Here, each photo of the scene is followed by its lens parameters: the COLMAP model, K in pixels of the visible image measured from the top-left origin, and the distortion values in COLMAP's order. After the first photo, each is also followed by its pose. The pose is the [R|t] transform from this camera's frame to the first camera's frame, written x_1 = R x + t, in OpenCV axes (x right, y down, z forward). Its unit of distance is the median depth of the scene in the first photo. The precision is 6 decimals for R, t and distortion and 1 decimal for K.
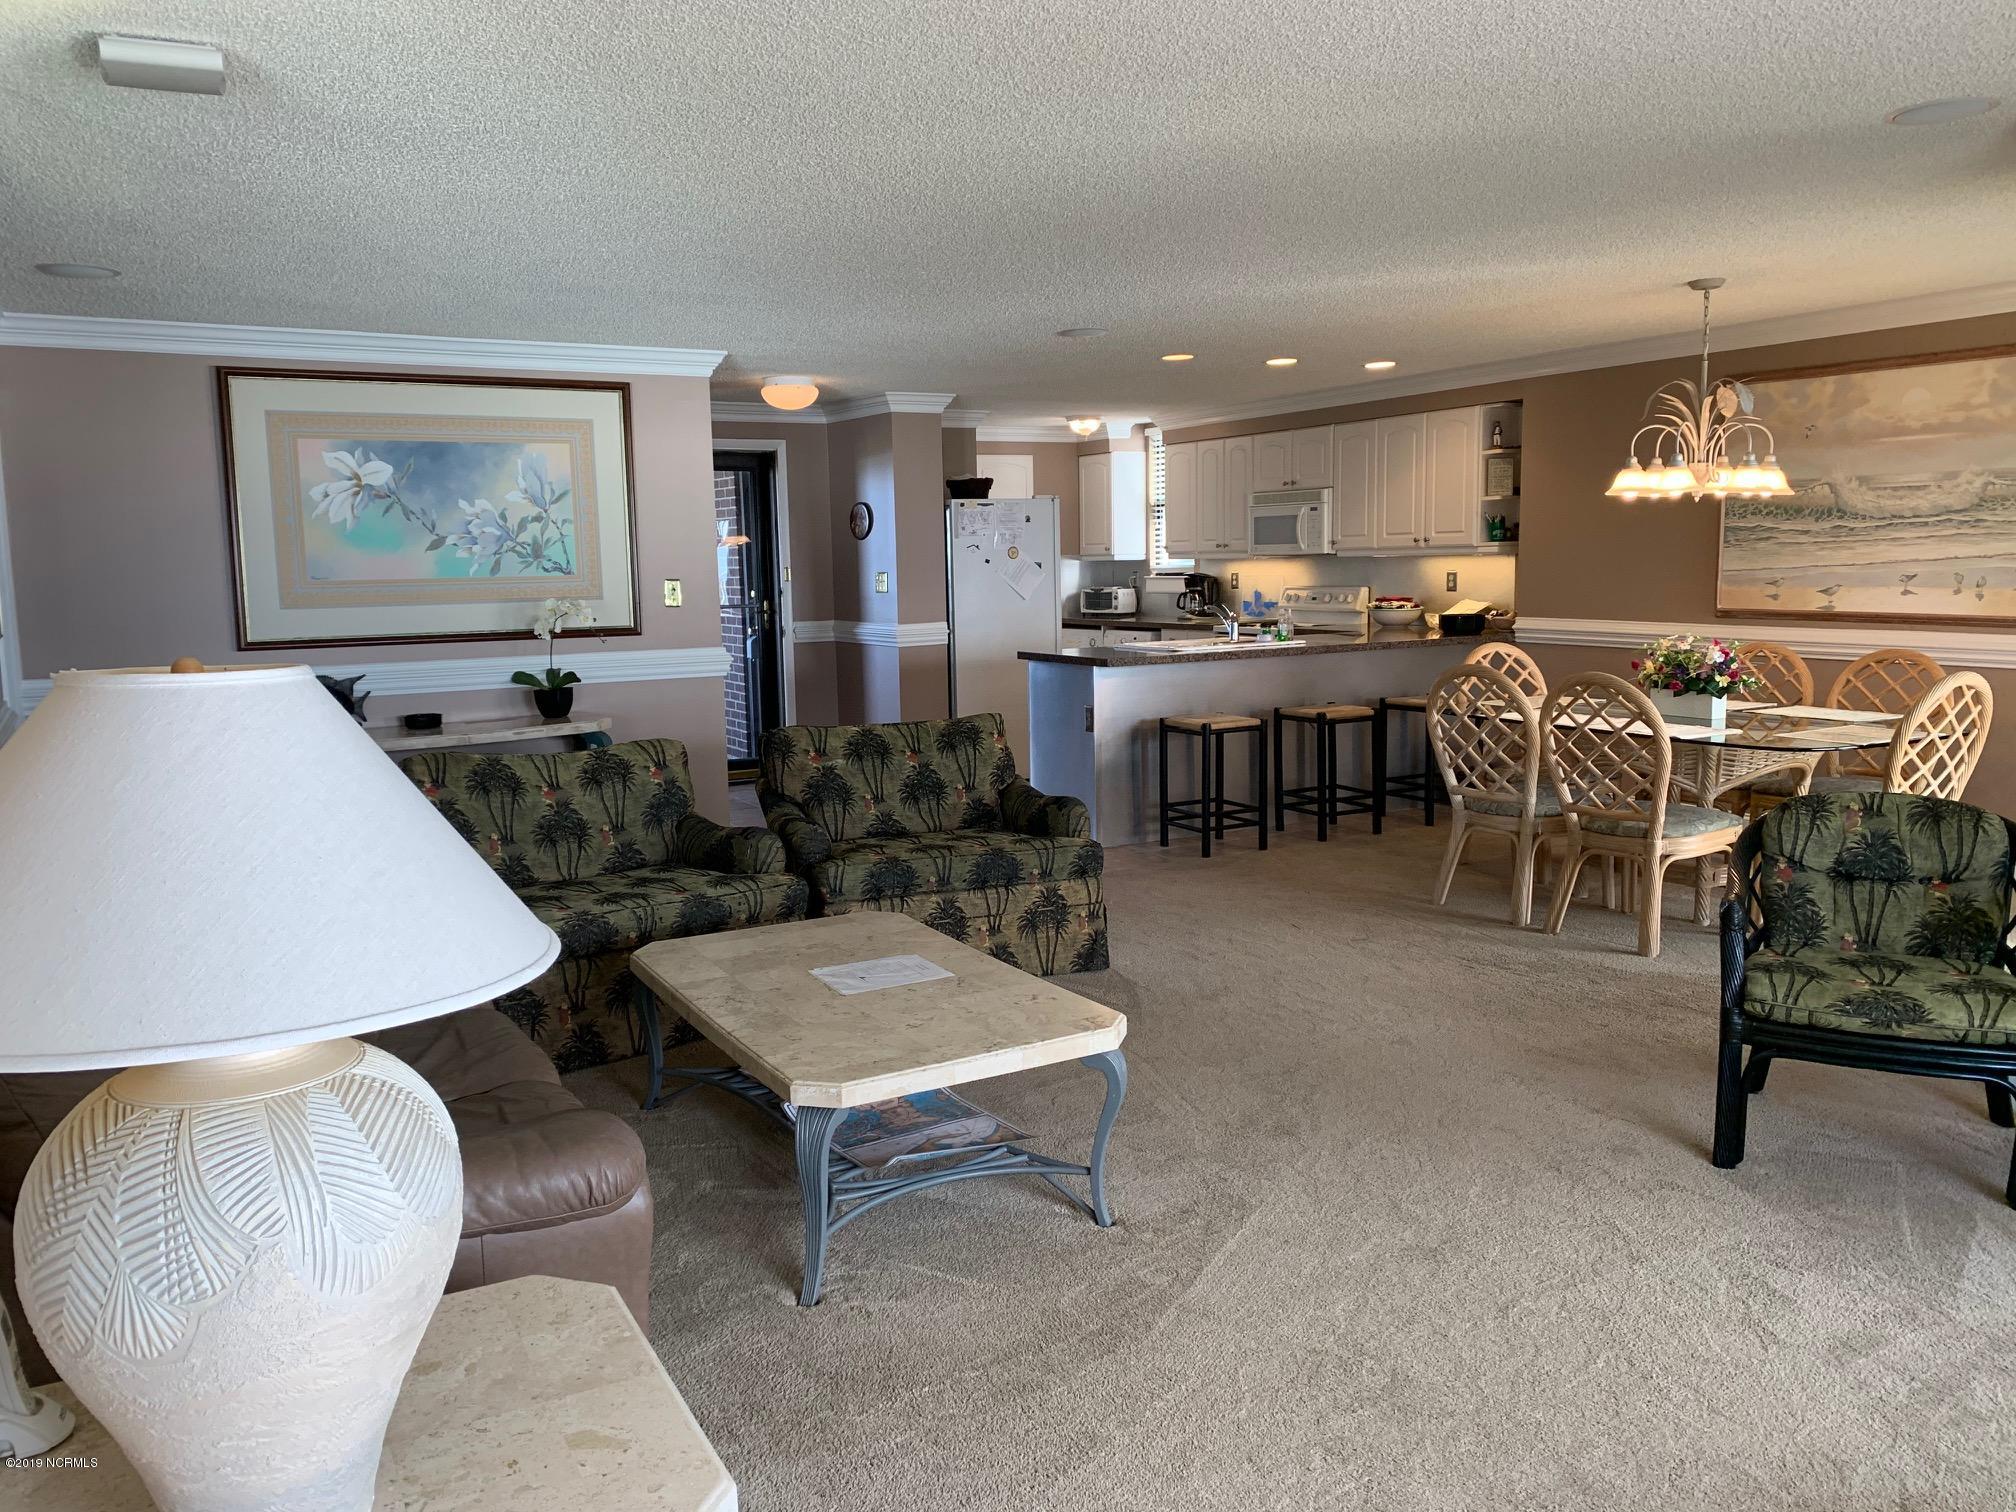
lens RADIAL K [[1543.1, 0, 987.8], [0, 1543.1, 753.6], [0, 0, 1]] dist [0.040386, -0.047799]
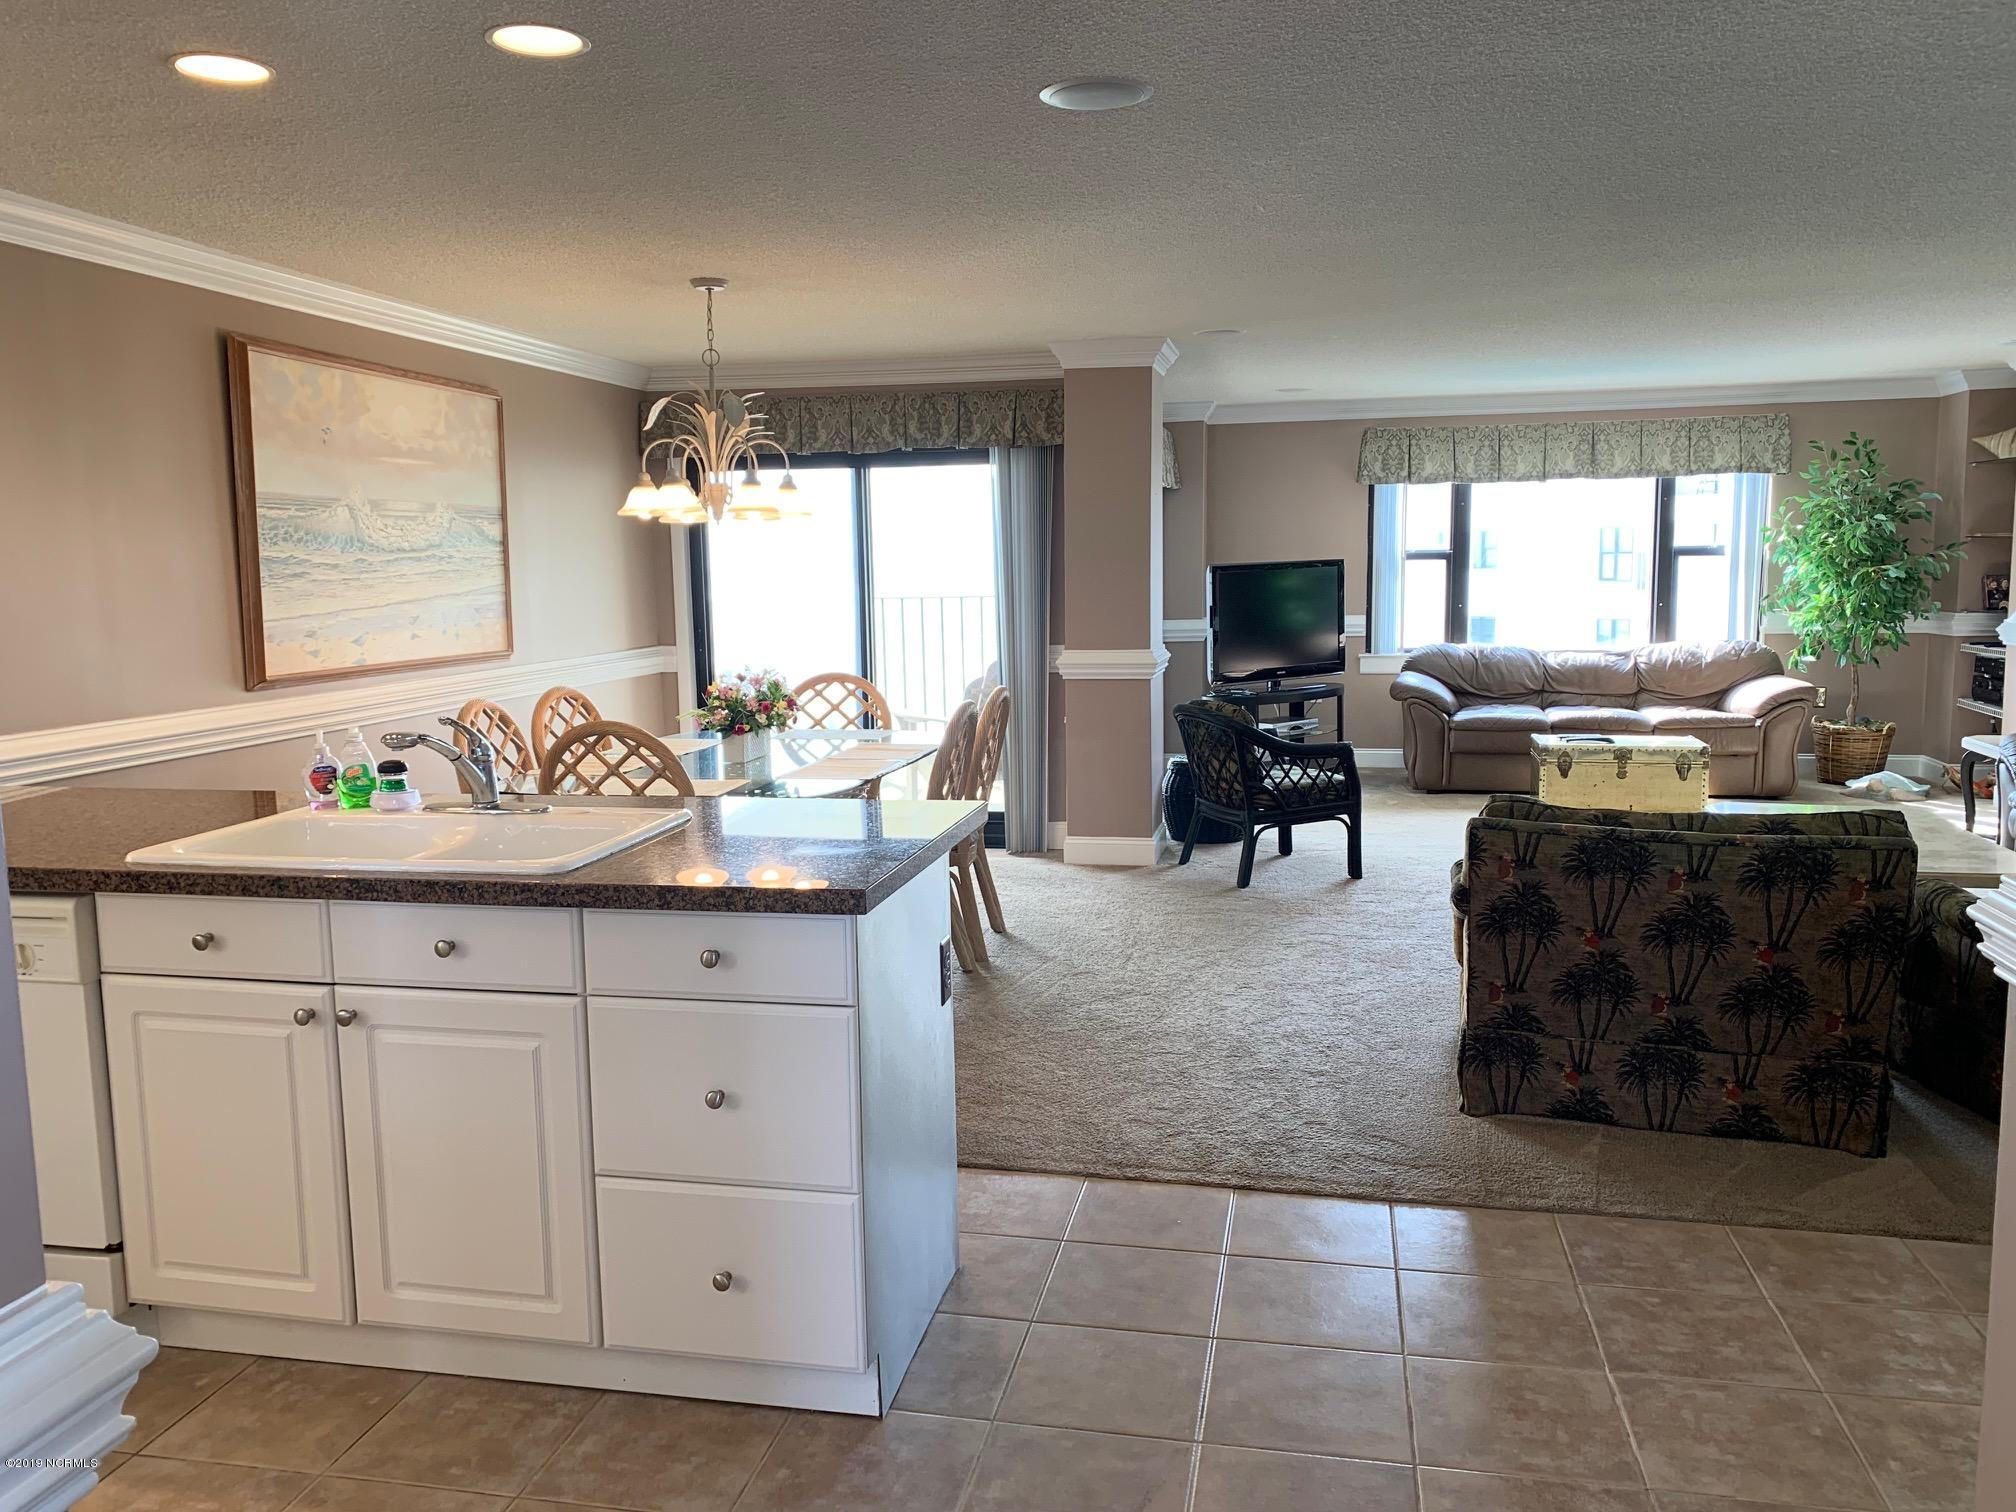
lens RADIAL K [[1543.1, 0, 977.4], [0, 1543.1, 751.9], [0, 0, 1]] dist [0.040386, -0.047799]
pose [[-0.745880, -0.046272, 0.664471, -0.217984], [0.122732, 0.970955, 0.205384, -0.167386], [-0.654676, 0.234743, -0.718537, 1.327605]]
